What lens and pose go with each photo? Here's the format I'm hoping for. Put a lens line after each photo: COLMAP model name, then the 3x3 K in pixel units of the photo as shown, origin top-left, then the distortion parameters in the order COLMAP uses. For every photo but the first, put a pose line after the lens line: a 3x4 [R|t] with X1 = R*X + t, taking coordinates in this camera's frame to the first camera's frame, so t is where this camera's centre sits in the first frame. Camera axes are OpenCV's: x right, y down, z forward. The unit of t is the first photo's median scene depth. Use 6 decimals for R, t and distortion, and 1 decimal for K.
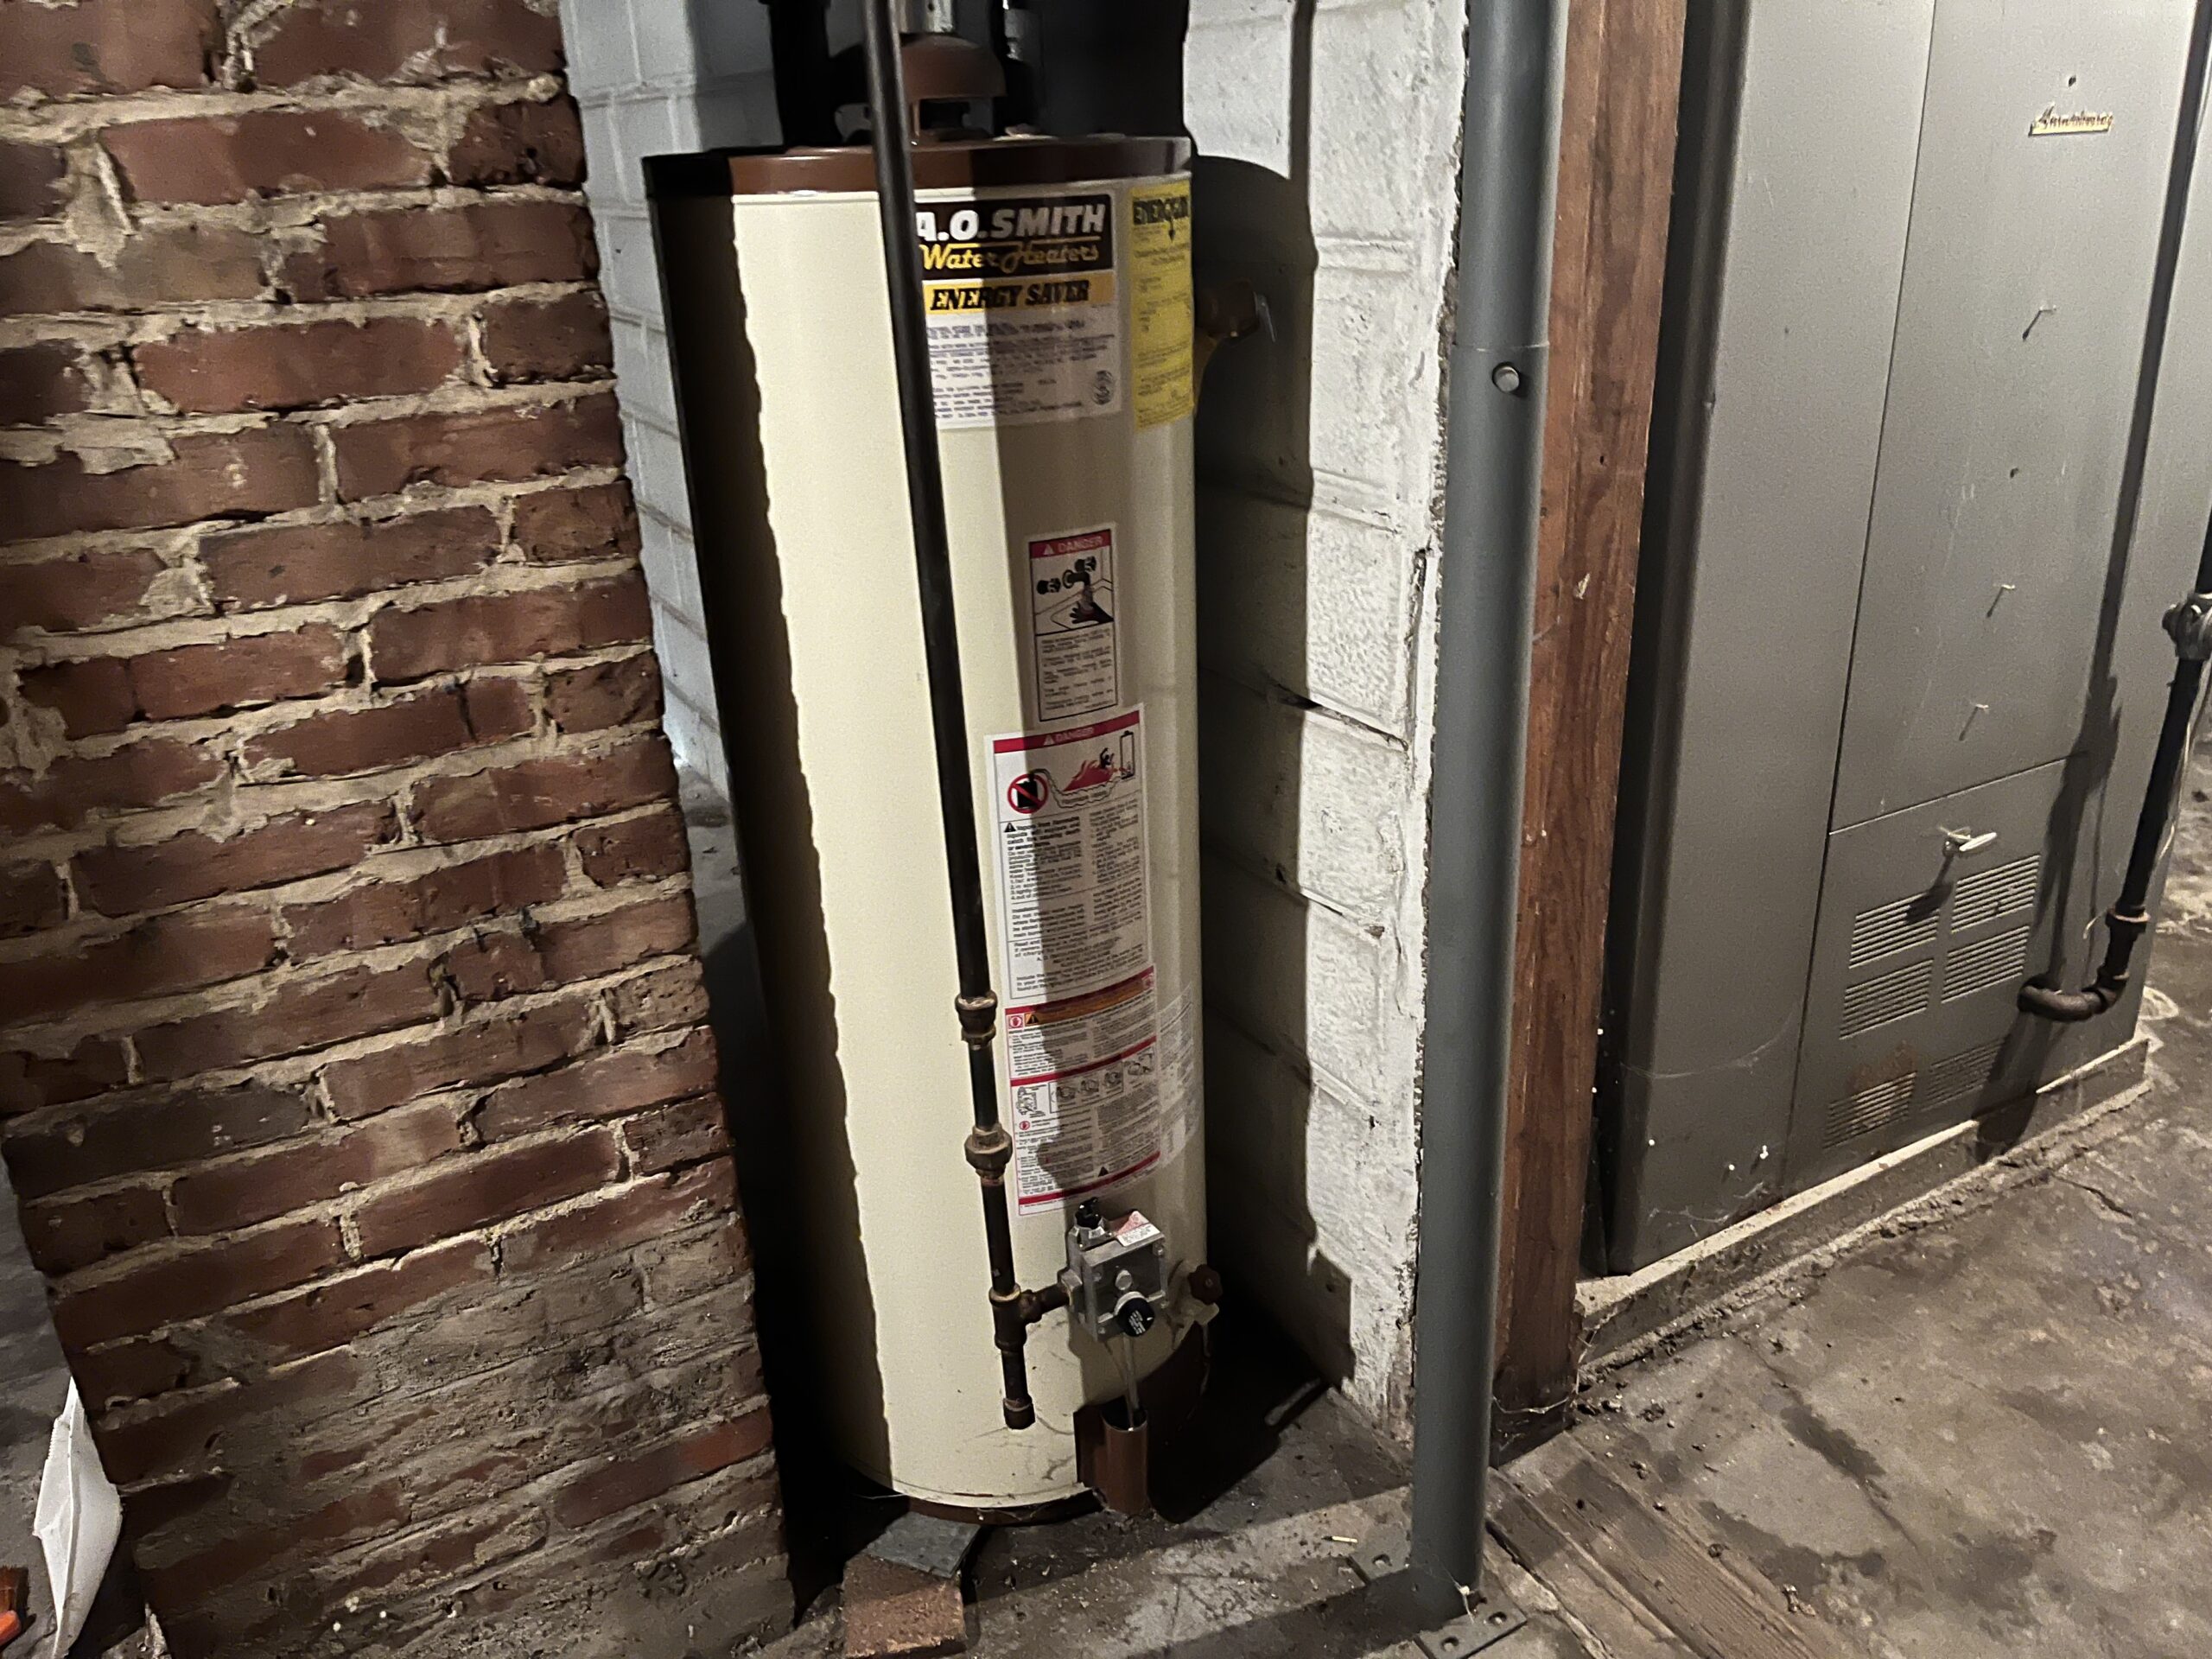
lens RADIAL K [[1675.1, 0, 1106.0], [0, 1675.1, 829.5], [0, 0, 1]] dist [0.053033, -0.086978]
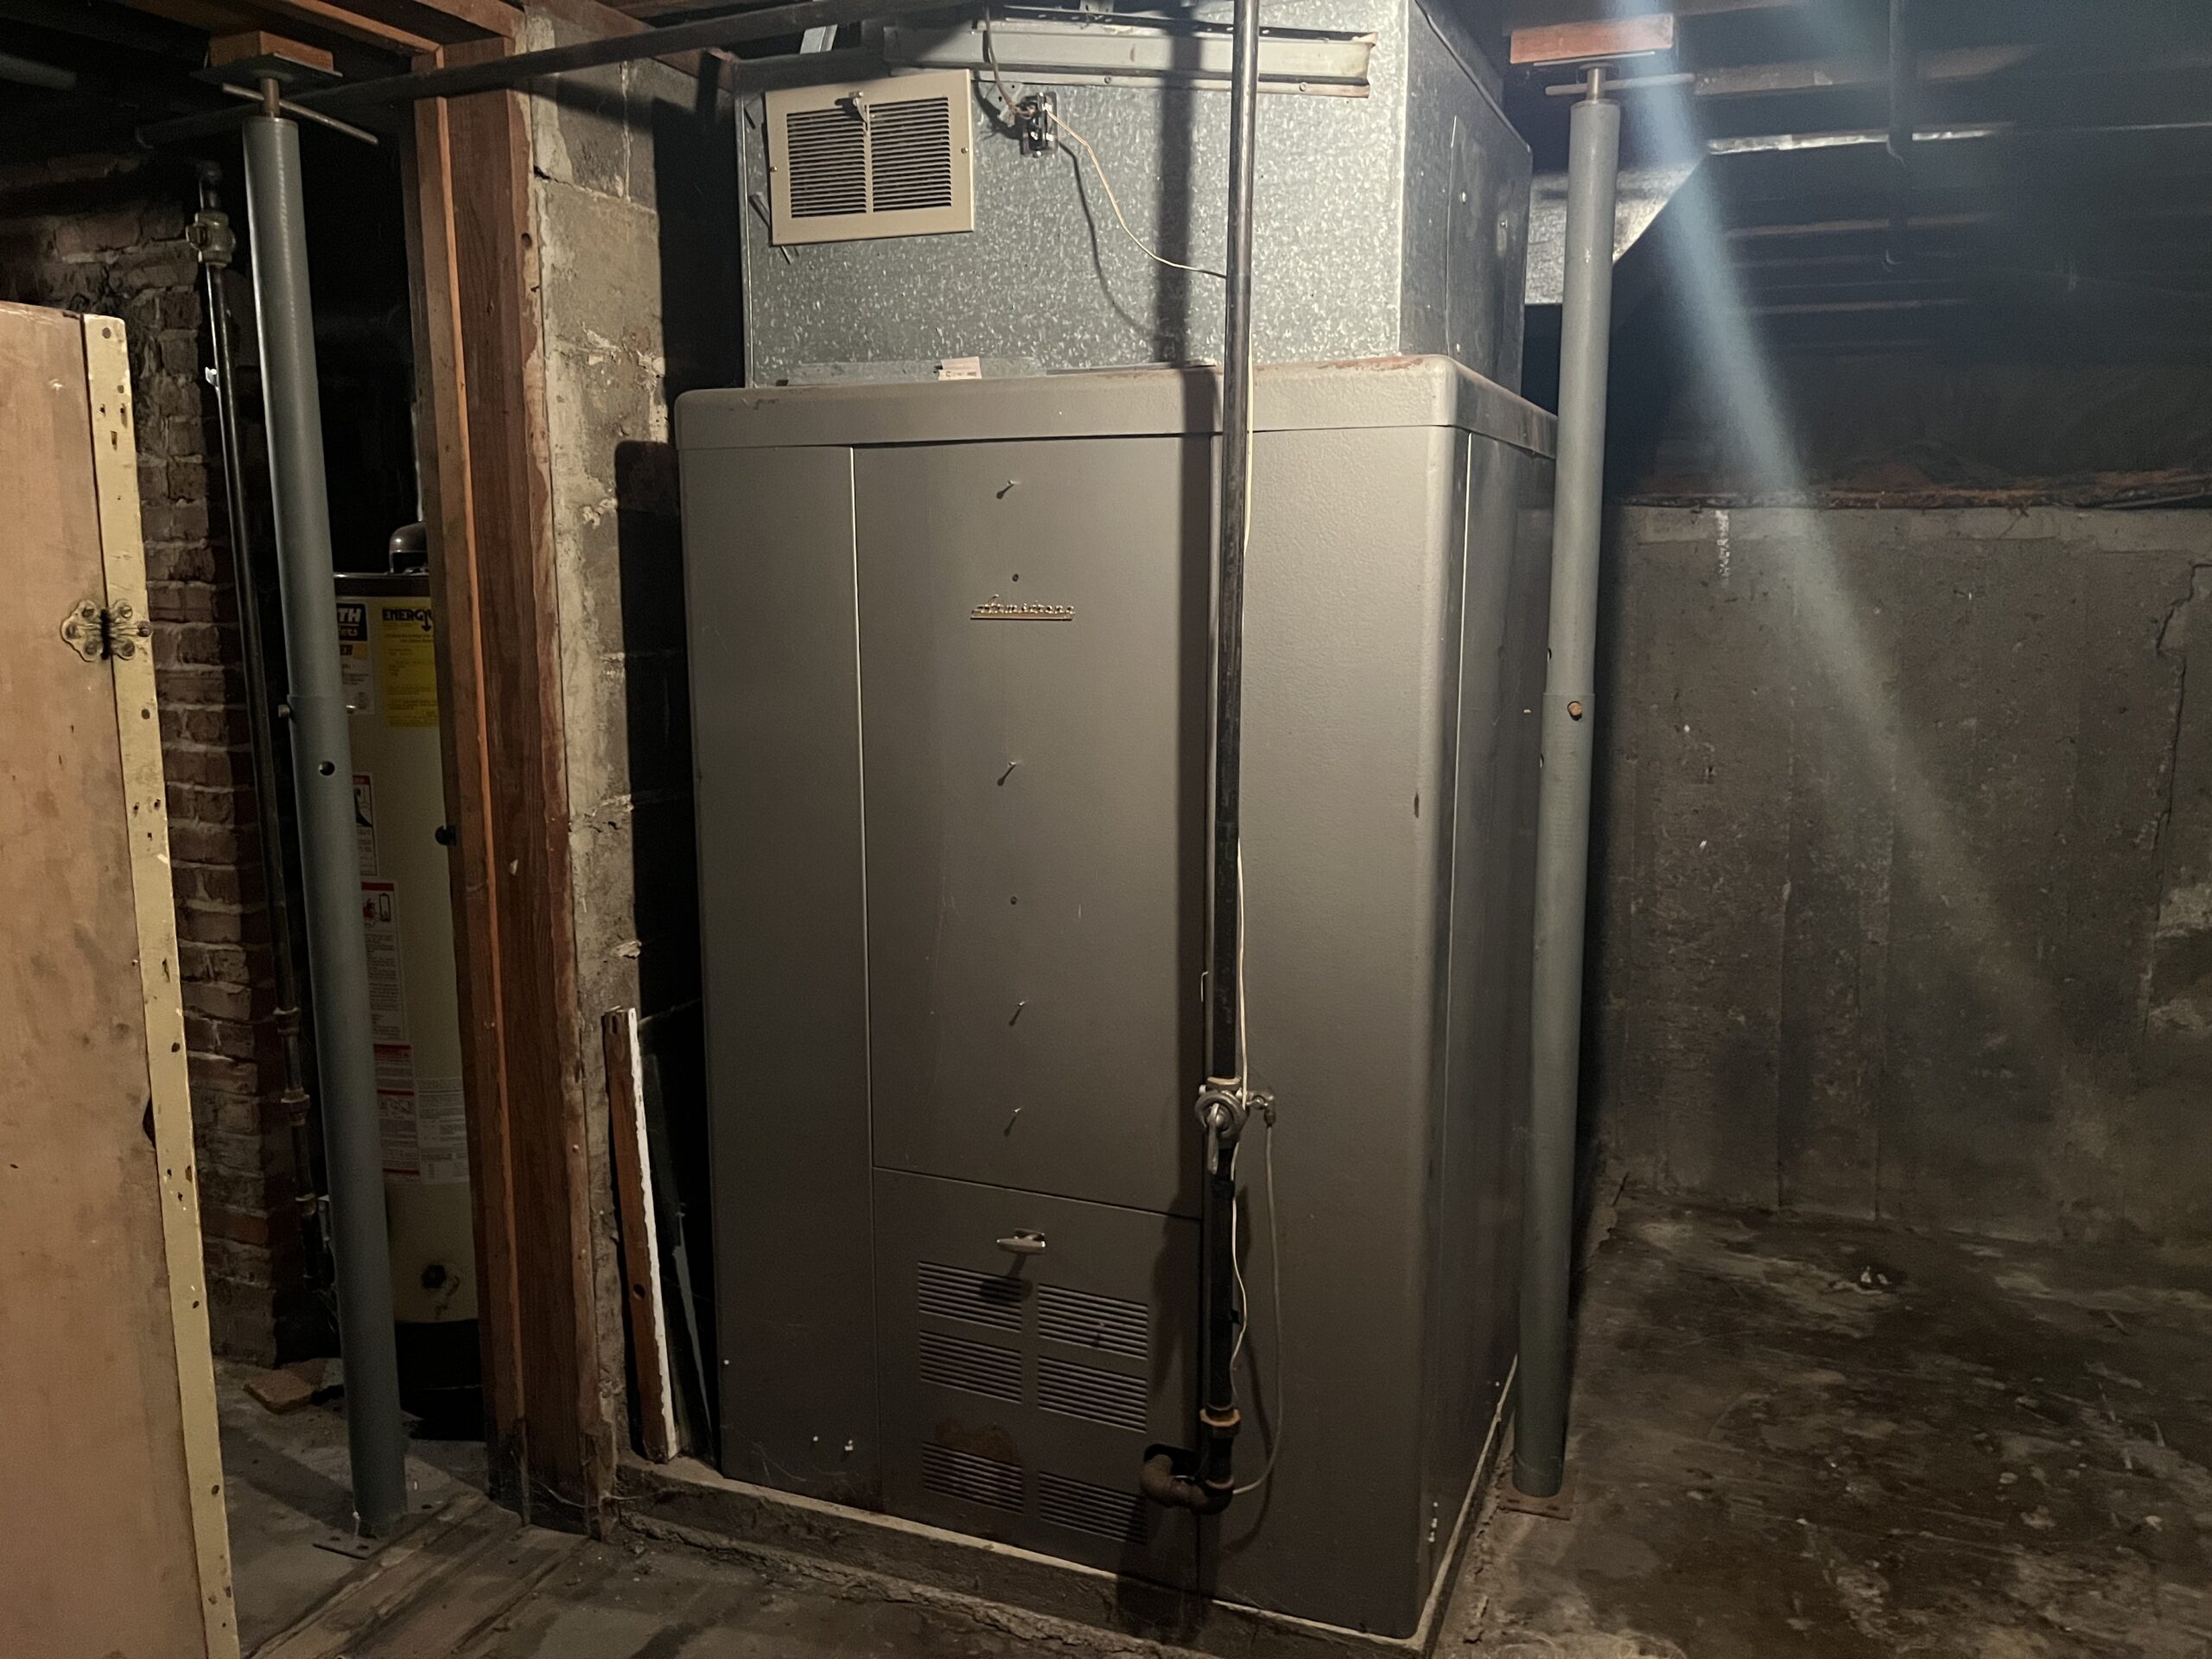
lens RADIAL K [[1669.9, 0, 1106.0], [0, 1669.9, 829.5], [0, 0, 1]] dist [0.103272, -0.153890]
pose [[0.614922, 0.174587, -0.769019, 1.941665], [-0.324467, 0.944828, -0.044950, -0.305361], [0.718743, 0.277162, 0.637644, 0.425179]]
